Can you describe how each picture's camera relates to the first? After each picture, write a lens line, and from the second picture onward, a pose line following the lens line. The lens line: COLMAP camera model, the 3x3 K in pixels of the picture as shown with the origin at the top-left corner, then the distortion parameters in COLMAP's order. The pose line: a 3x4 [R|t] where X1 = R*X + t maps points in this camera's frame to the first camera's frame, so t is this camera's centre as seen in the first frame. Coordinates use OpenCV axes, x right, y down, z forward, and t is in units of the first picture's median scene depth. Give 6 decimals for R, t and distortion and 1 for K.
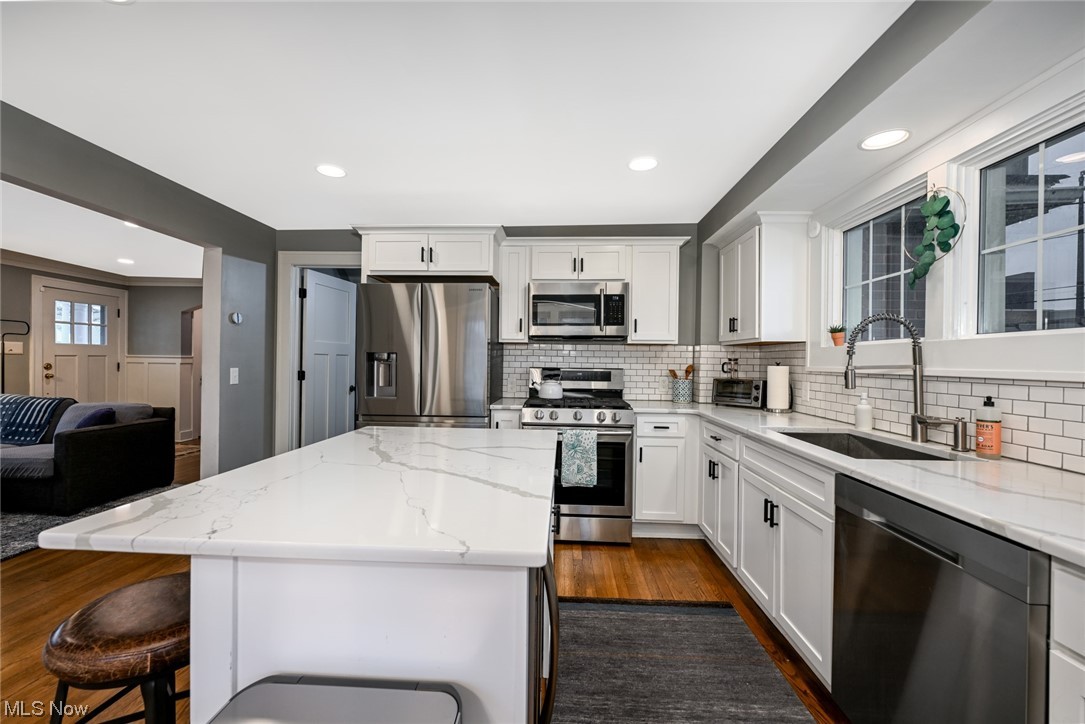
lens RADIAL K [[432.7, 0, 549.1], [0, 432.7, 364.3], [0, 0, 1]] dist [-0.006954, -0.000154]
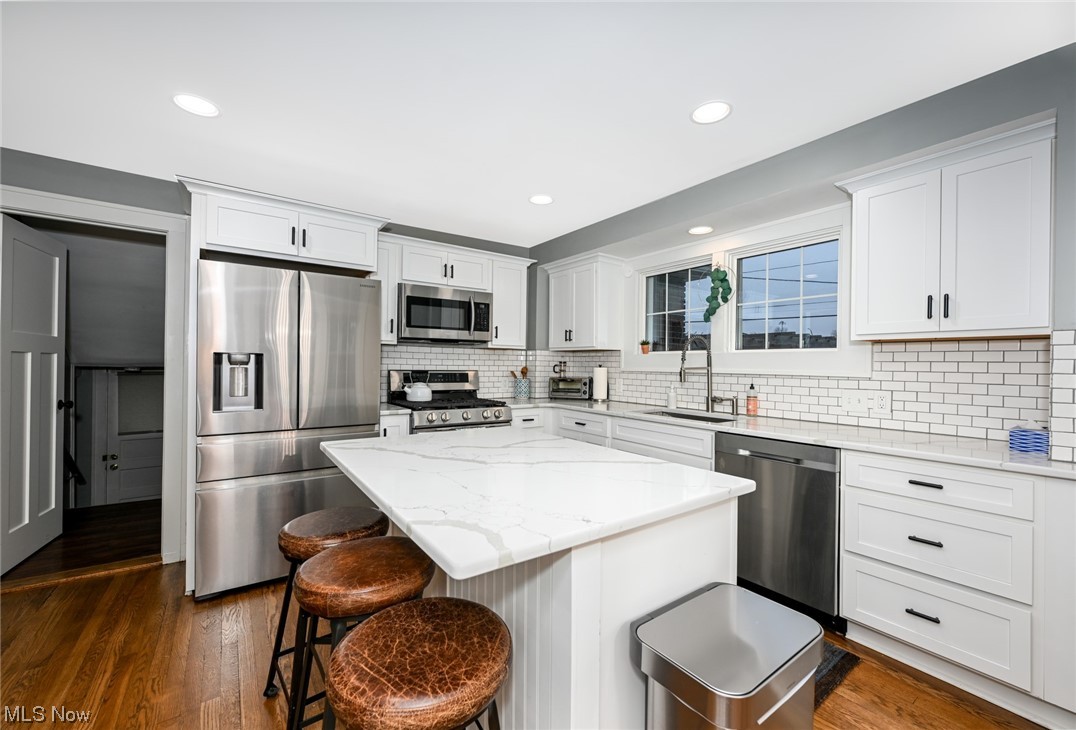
lens RADIAL K [[423.6, 0, 553.2], [0, 423.6, 364.7], [0, 0, 1]] dist [-0.001045, 0.000271]
pose [[0.783064, -0.000832, 0.621940, -0.368914], [0.001170, 0.999999, -0.000135, -0.004360], [-0.621940, 0.000834, 0.783065, 0.044795]]
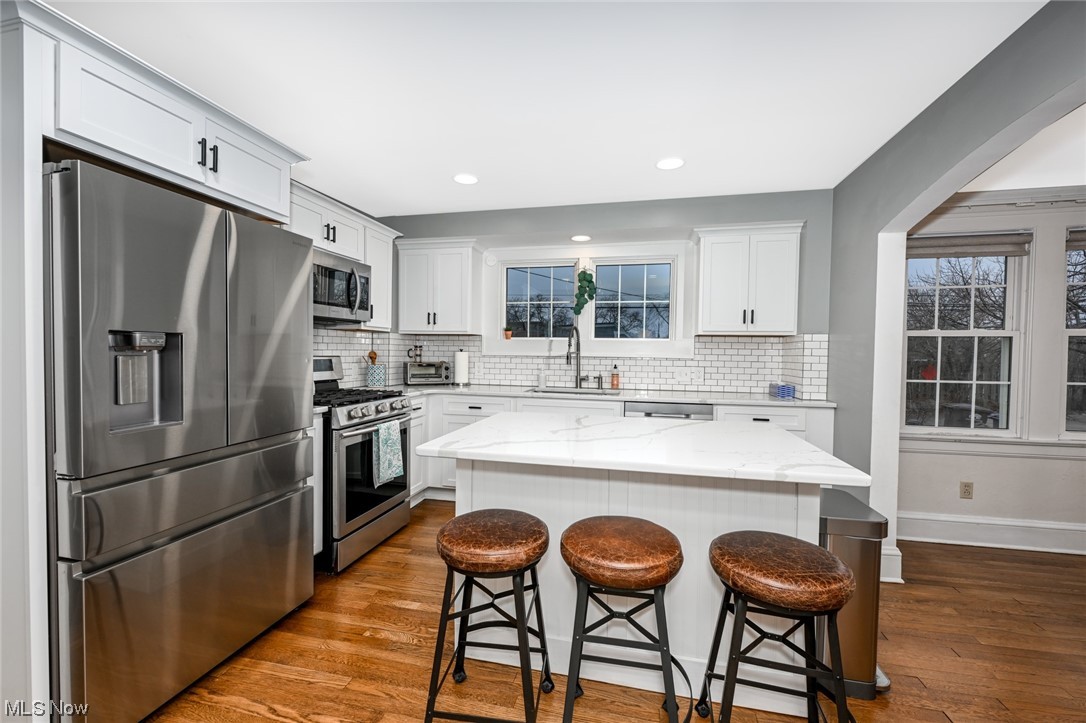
lens RADIAL K [[427.9, 0, 537.9], [0, 427.9, 361.0], [0, 0, 1]] dist [-0.000306, 0.000216]
pose [[0.204395, -0.030604, 0.978410, -0.667397], [-0.003581, 0.999481, 0.032012, -0.010099], [-0.978882, -0.010047, 0.204180, 0.433105]]
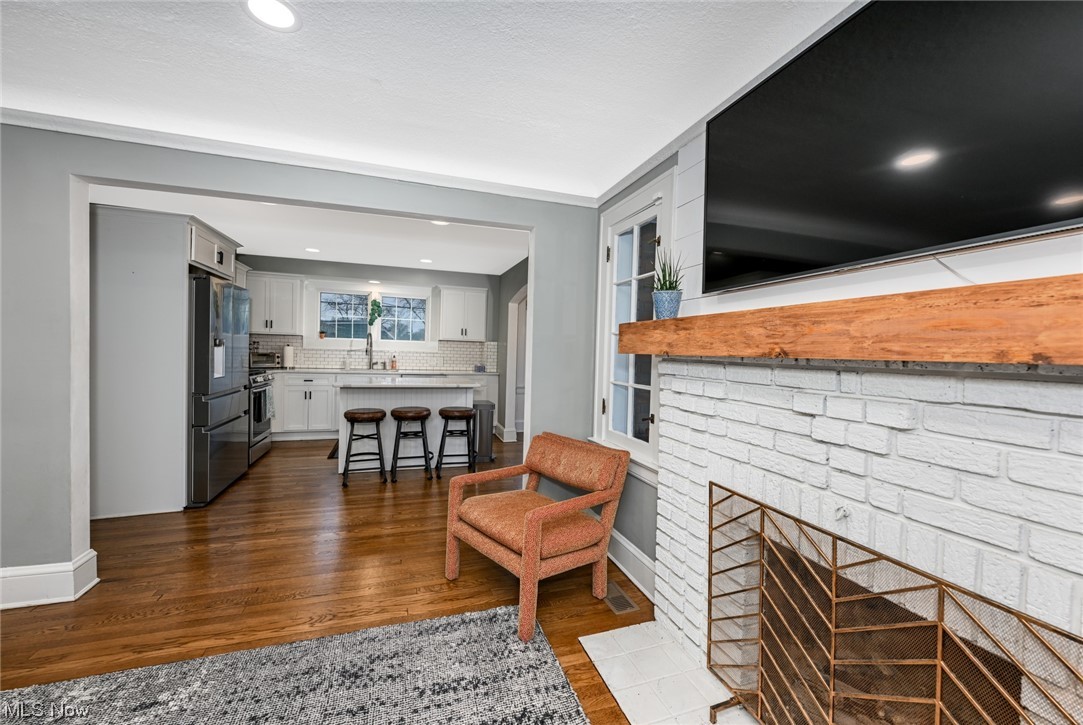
lens RADIAL K [[441.2, 0, 546.8], [0, 441.2, 363.2], [0, 0, 1]] dist [0.000361, 0.000123]
pose [[-0.364888, -0.049853, 0.929716, -1.681198], [-0.027394, 0.998708, 0.042801, -0.035219], [-0.930648, -0.009851, -0.365782, 0.553316]]
